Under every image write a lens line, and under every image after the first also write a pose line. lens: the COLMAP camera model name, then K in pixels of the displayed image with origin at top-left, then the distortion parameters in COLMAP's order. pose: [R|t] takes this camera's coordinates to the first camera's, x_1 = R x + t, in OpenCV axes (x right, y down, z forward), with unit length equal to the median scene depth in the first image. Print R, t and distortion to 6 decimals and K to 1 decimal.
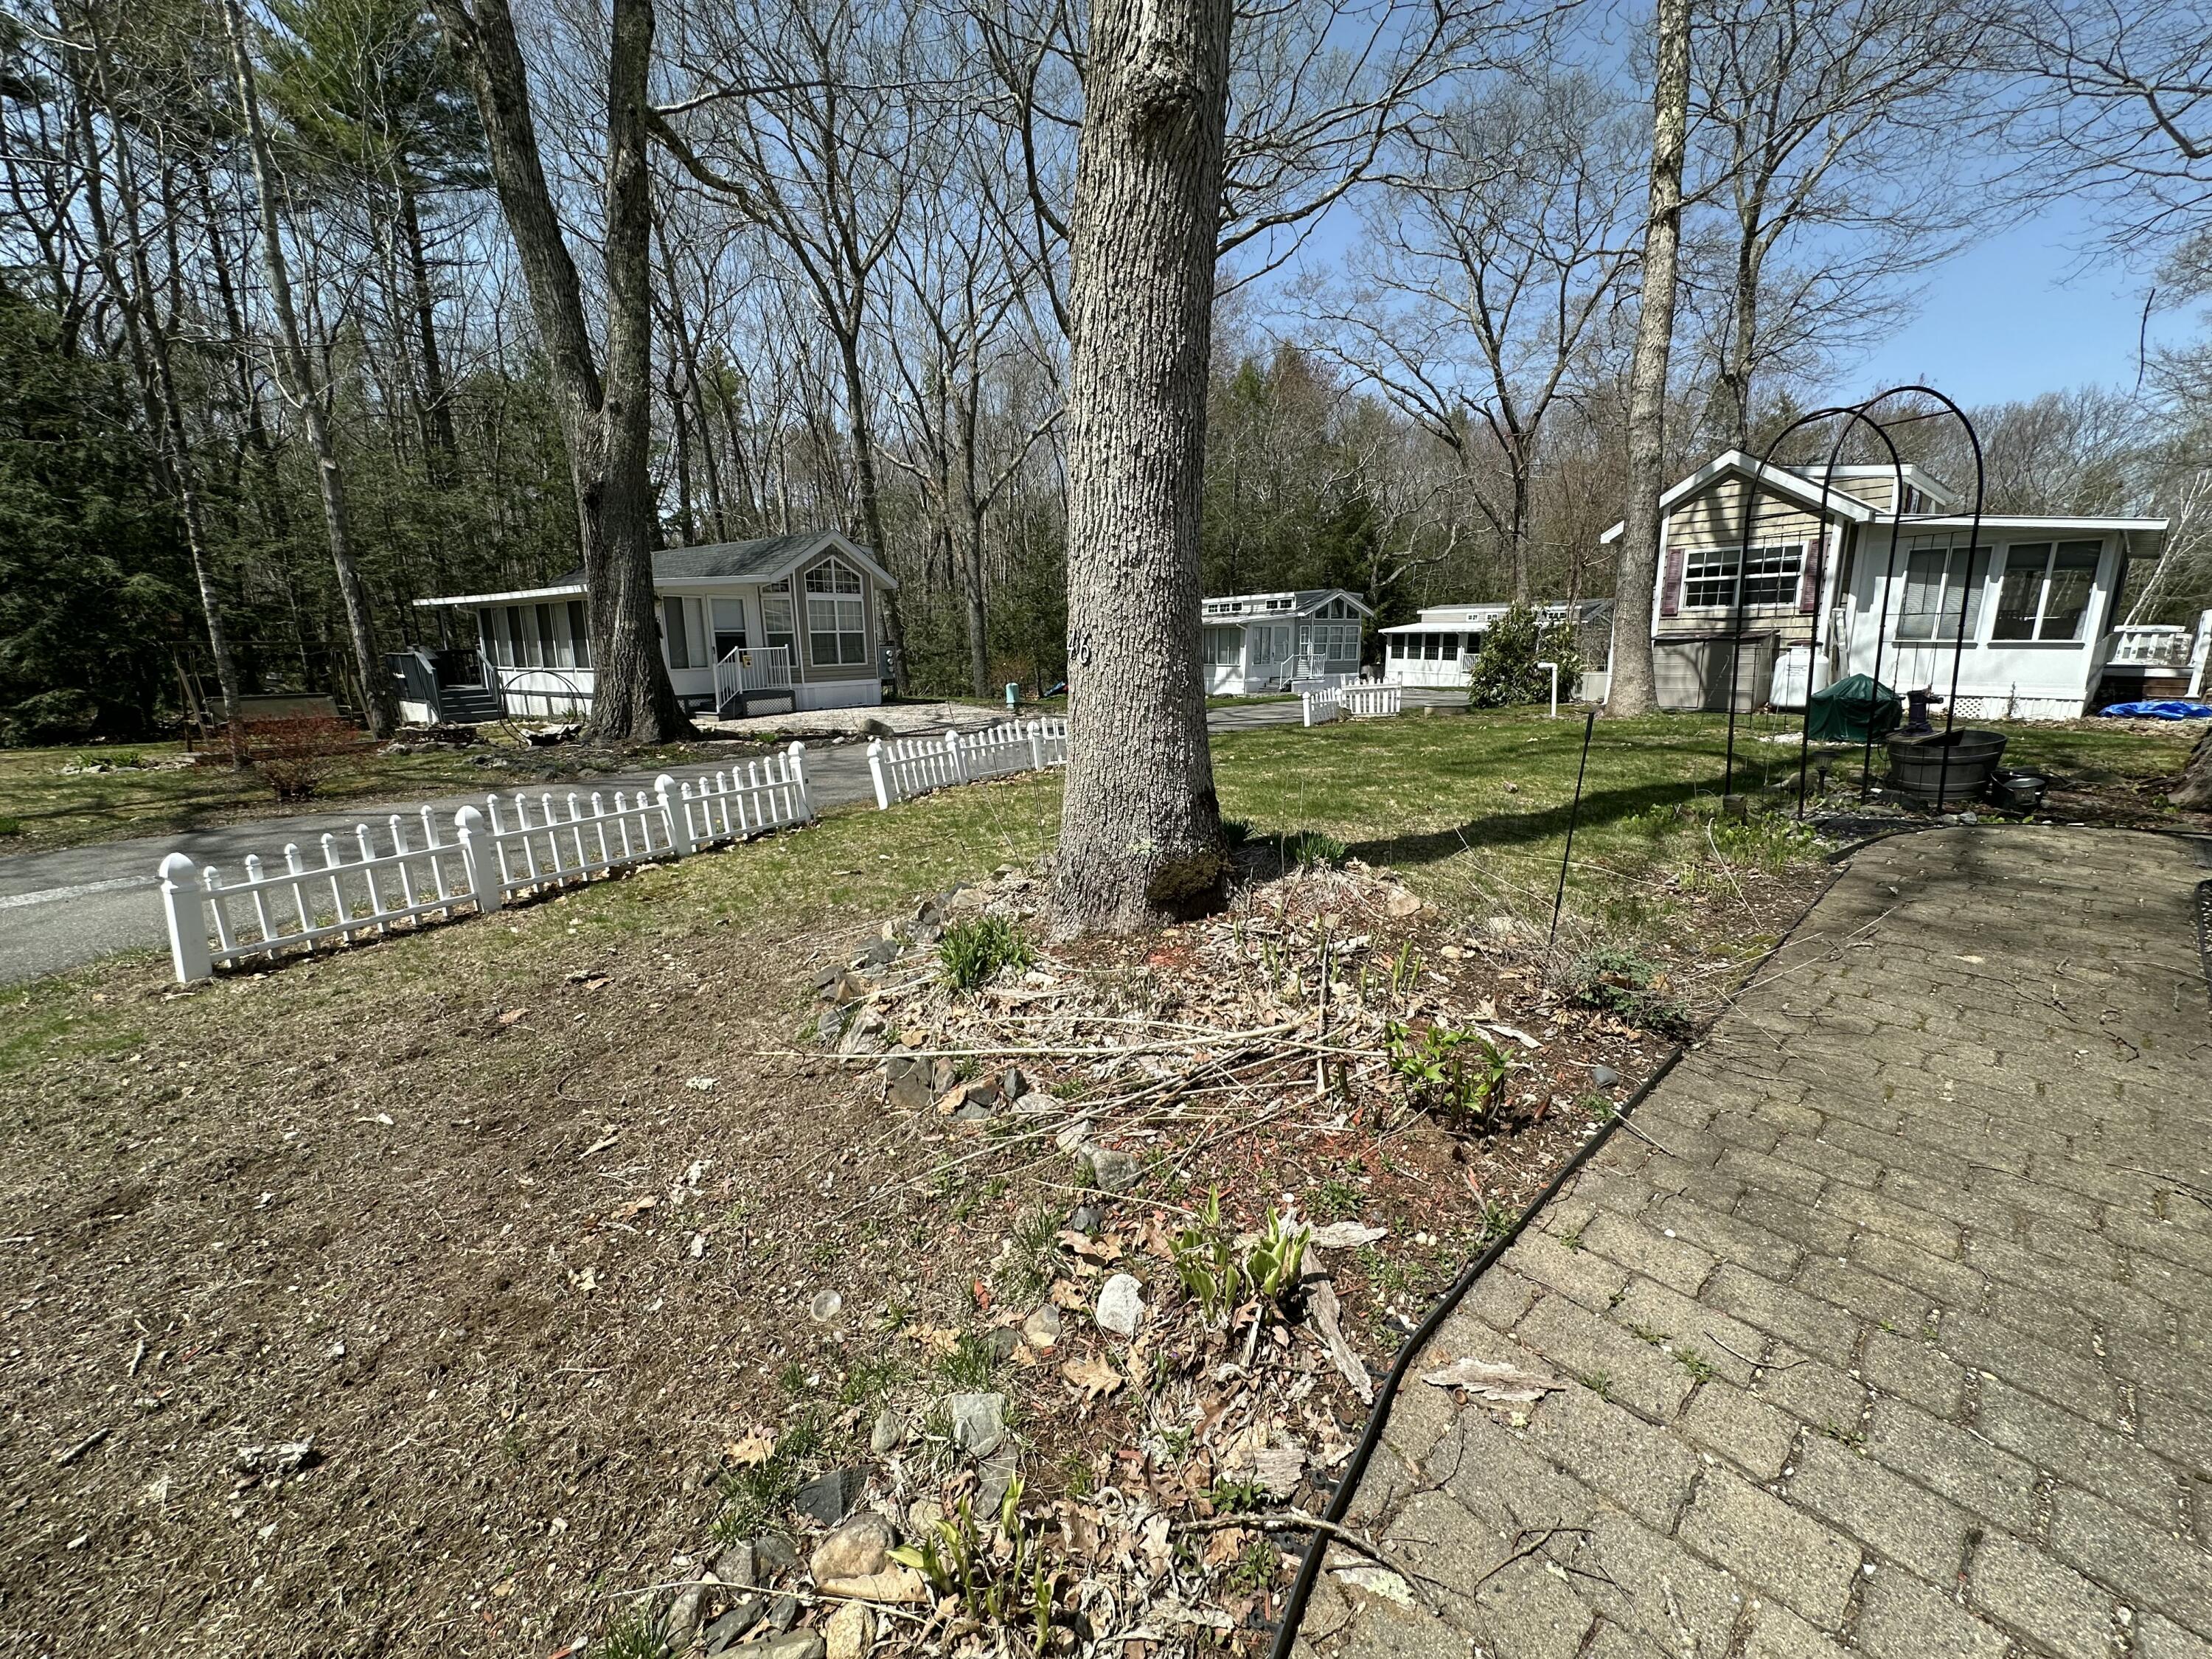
lens RADIAL K [[884.7, 0, 1107.7], [0, 884.7, 826.4], [0, 0, 1]] dist [0.001775, 0.000105]
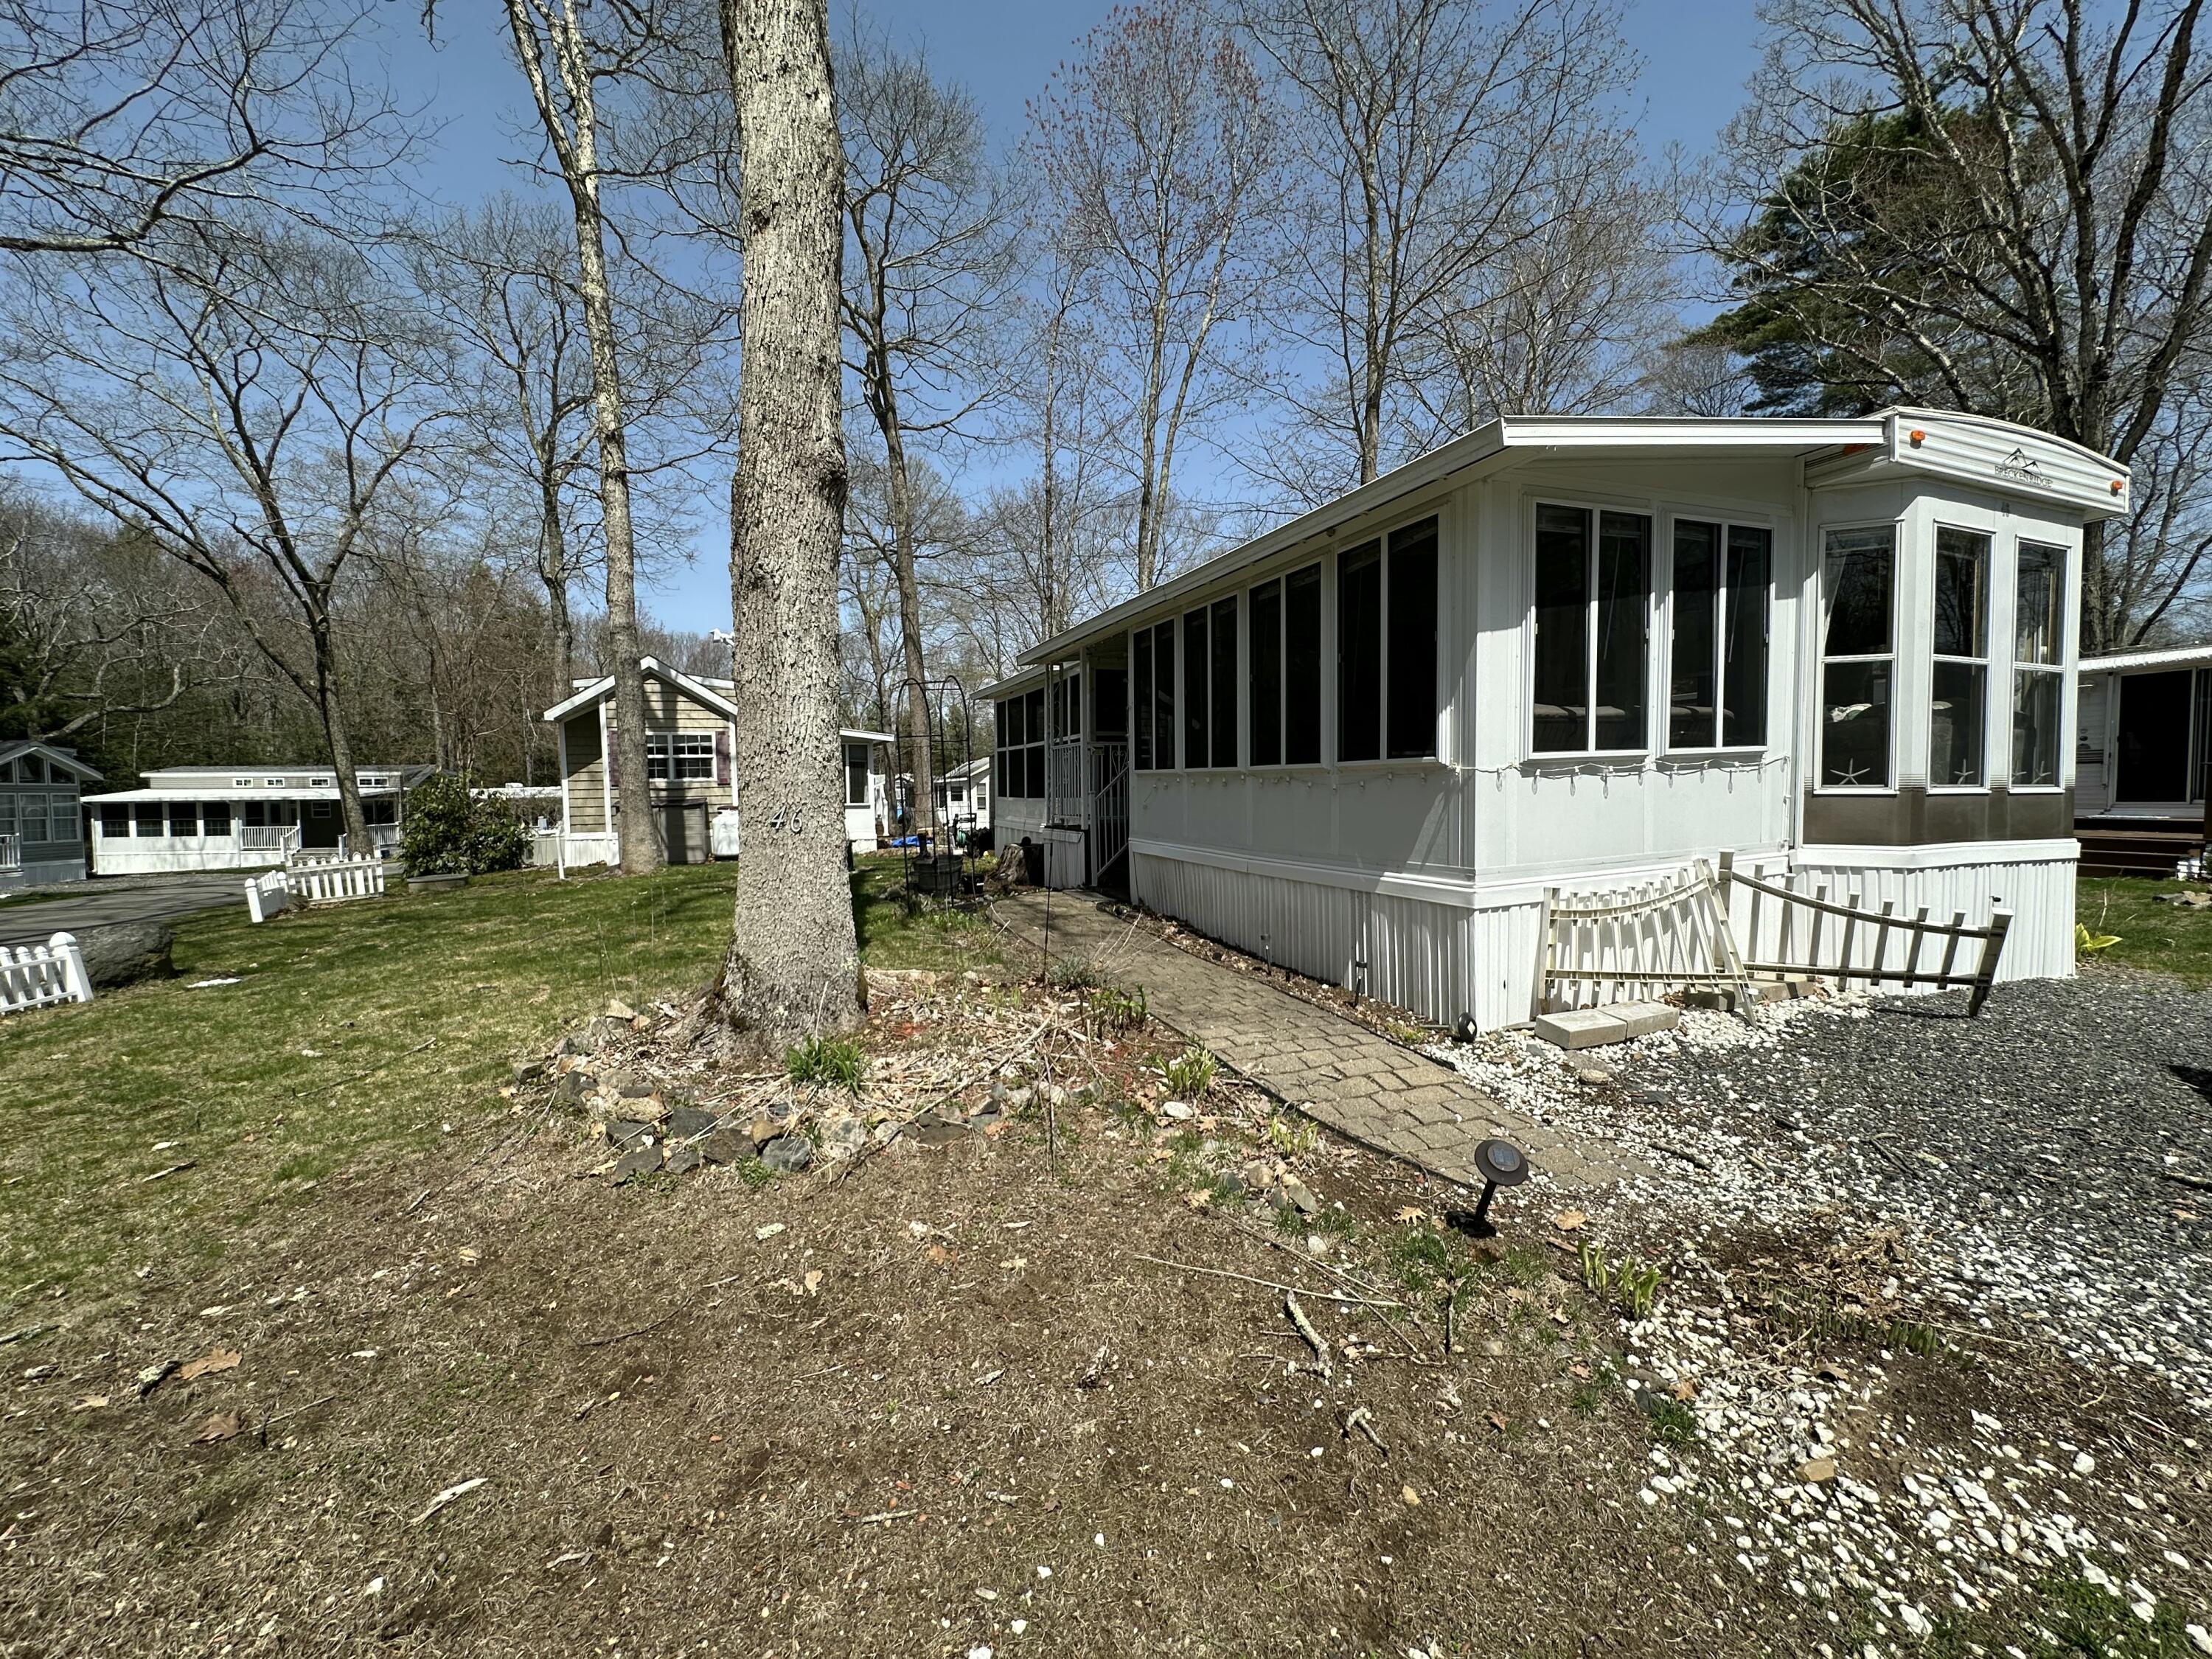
lens RADIAL K [[884.7, 0, 1104.4], [0, 884.7, 824.9], [0, 0, 1]] dist [0.001775, 0.000105]
pose [[0.353377, -0.034309, 0.934852, -0.235039], [0.206334, 0.977575, -0.042118, -0.010116], [-0.912442, 0.207775, 0.352531, 0.029211]]
